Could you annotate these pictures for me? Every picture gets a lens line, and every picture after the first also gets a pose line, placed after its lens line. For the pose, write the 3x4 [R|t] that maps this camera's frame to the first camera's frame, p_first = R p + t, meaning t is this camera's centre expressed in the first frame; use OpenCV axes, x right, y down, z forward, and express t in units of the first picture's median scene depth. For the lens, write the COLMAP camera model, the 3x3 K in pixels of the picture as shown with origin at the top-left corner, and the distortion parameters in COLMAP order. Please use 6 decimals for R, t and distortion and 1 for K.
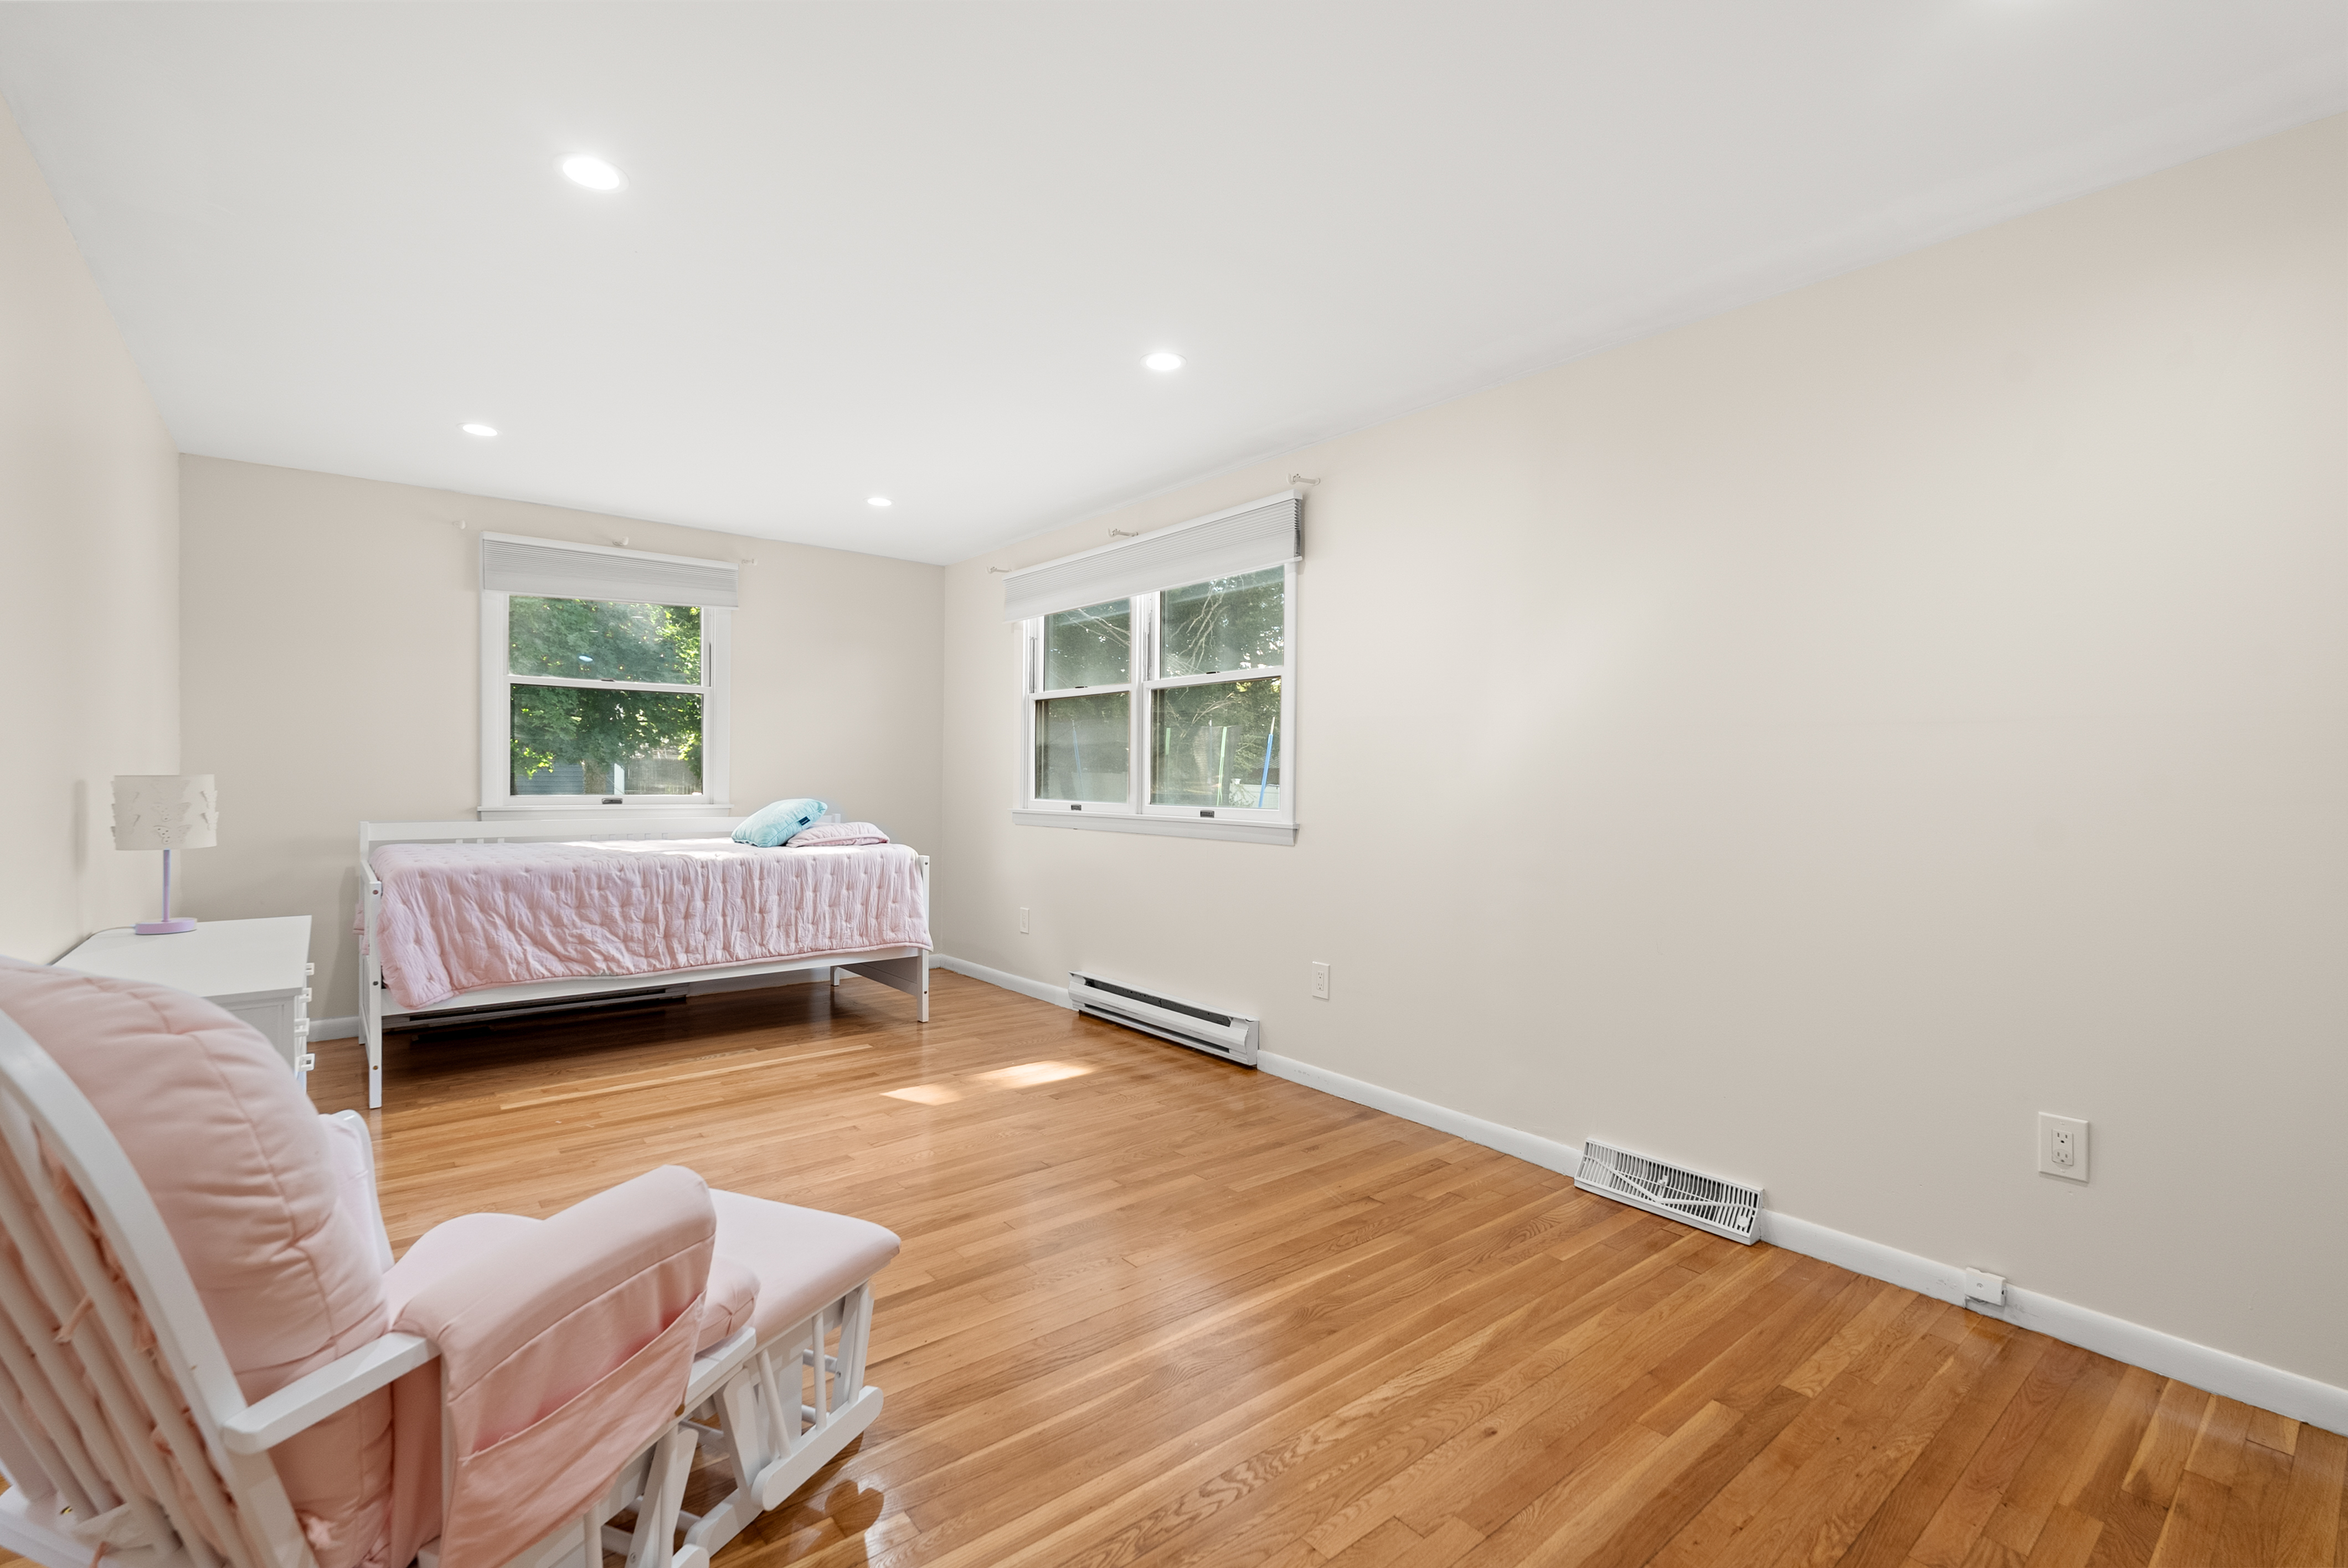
lens RADIAL K [[1047.1, 0, 1157.3], [0, 1047.1, 798.8], [0, 0, 1]] dist [-0.000260, -0.001107]
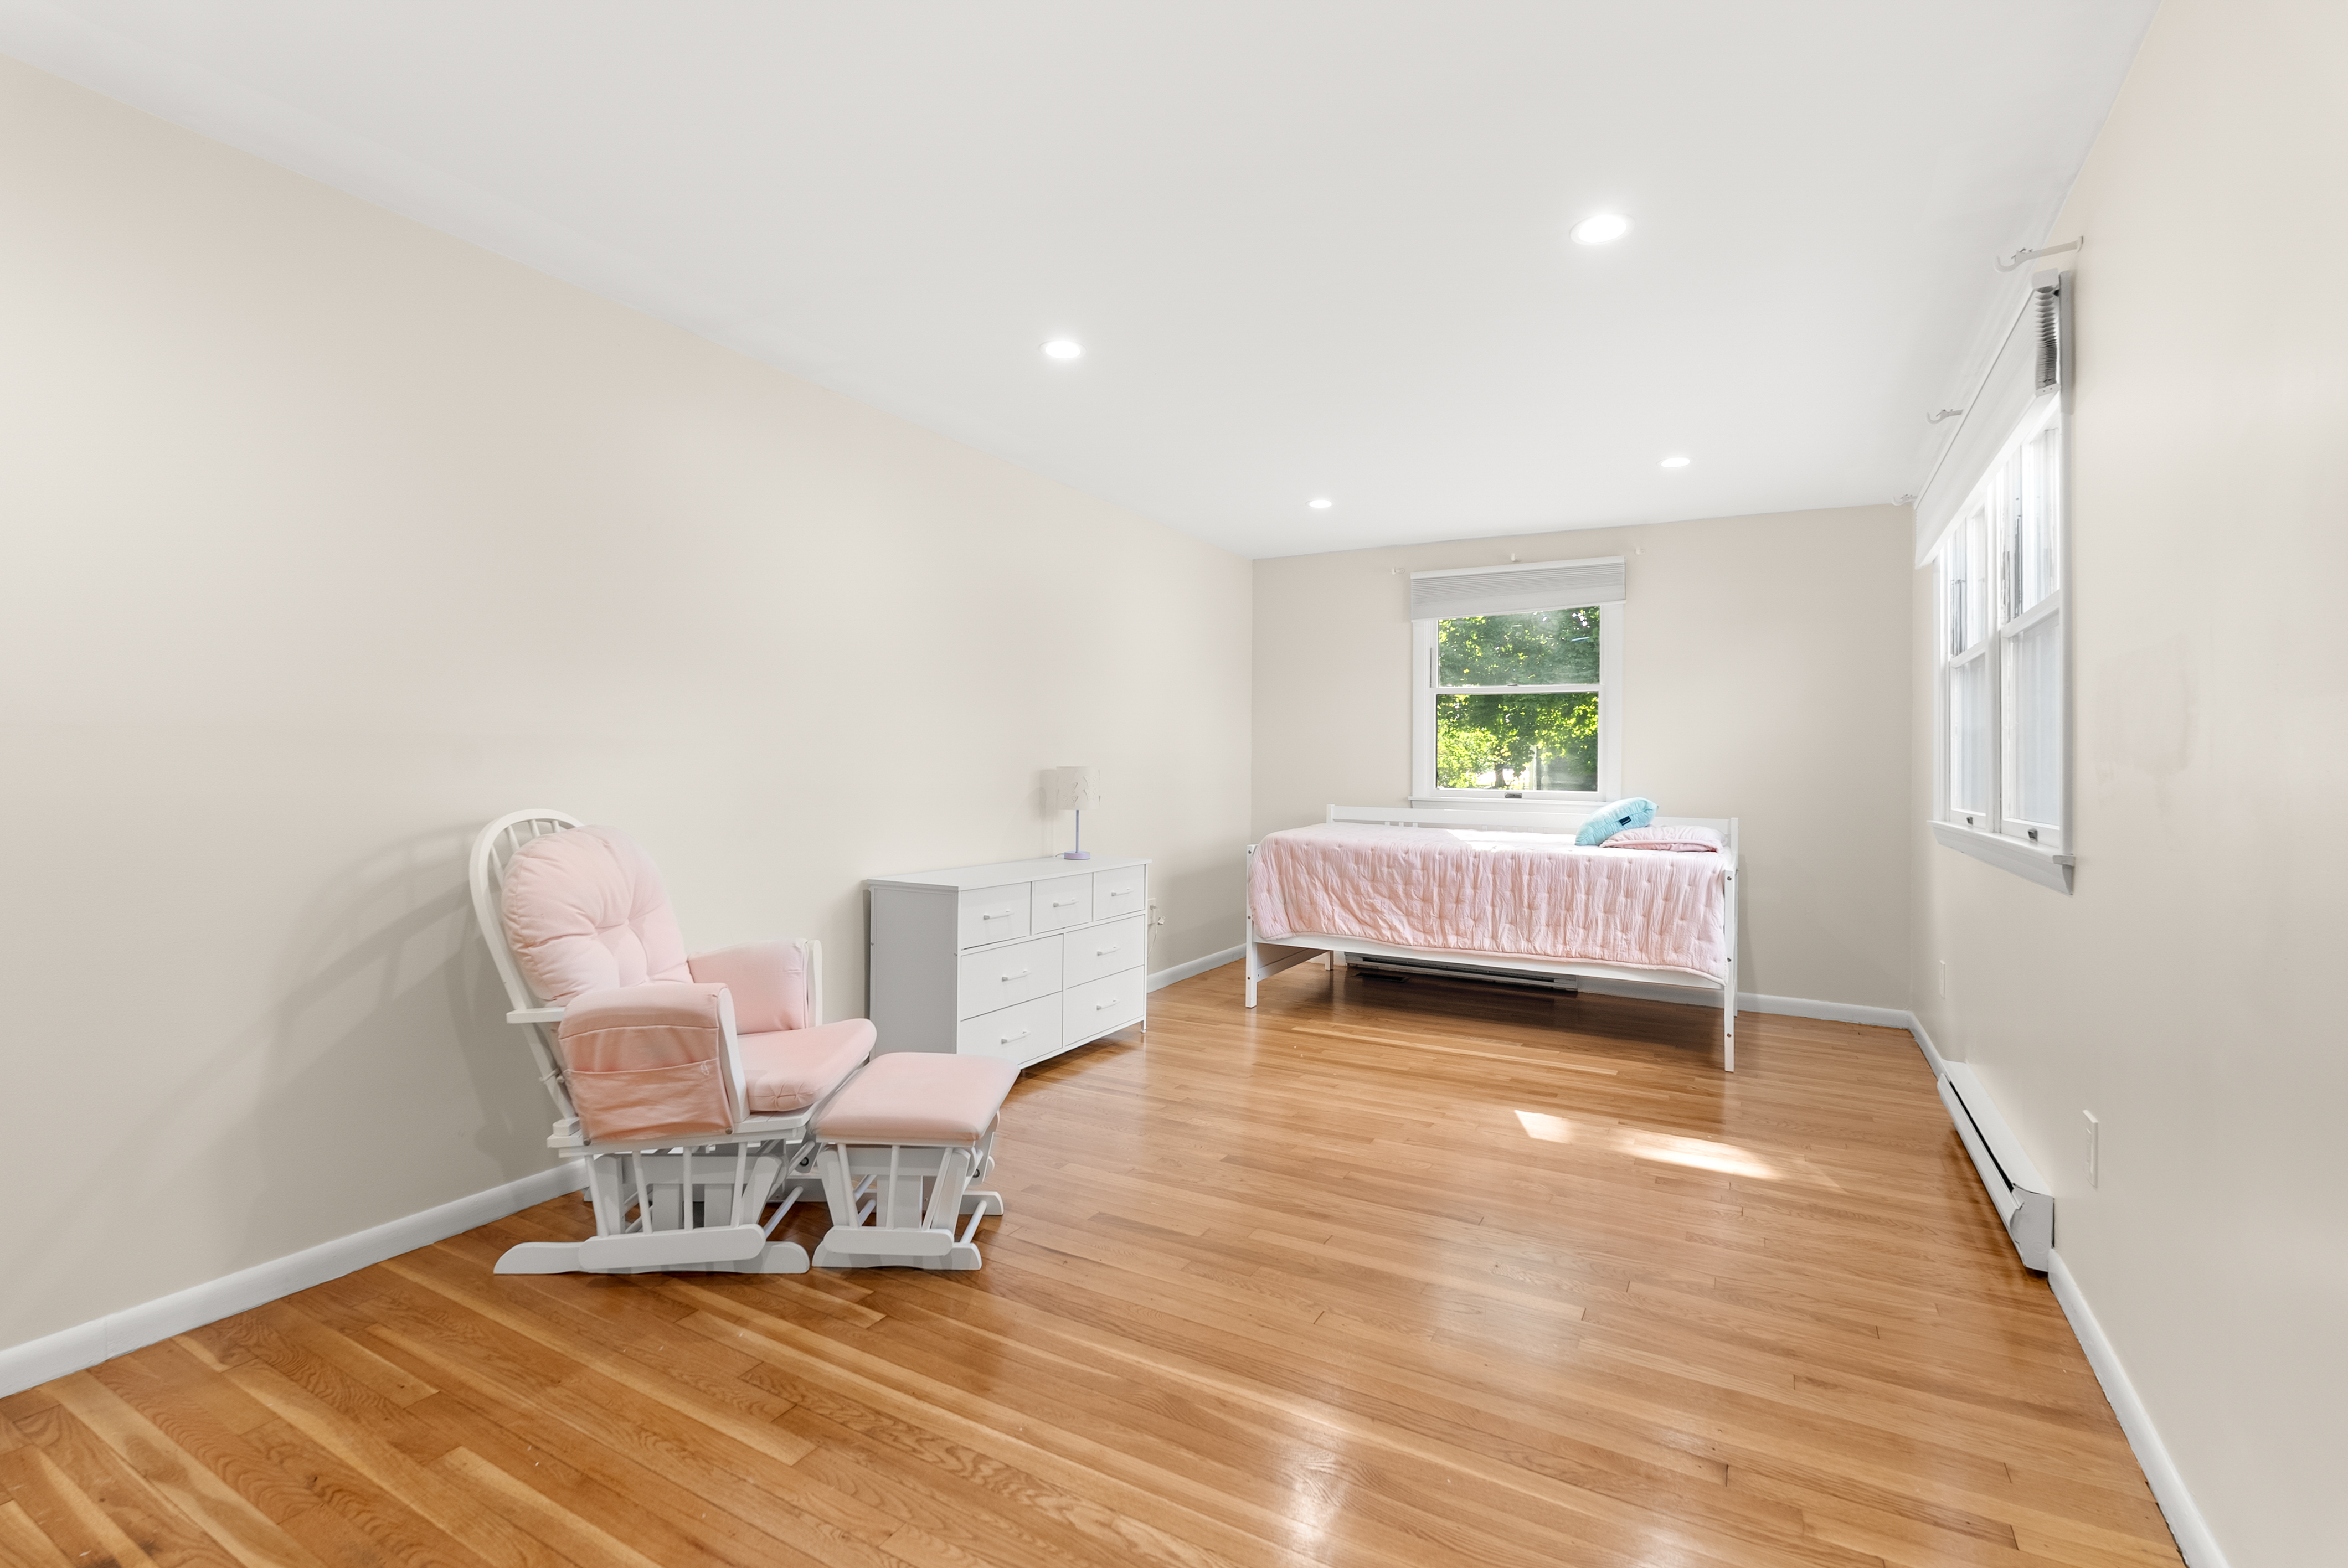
lens RADIAL K [[1047.1, 0, 1166.1], [0, 1047.1, 760.8], [0, 0, 1]] dist [-0.000260, -0.001107]
pose [[0.371283, -0.007146, -0.928492, 0.450918], [-0.029683, 0.999368, -0.019561, -0.002146], [0.928045, 0.034823, 0.370836, 0.325713]]
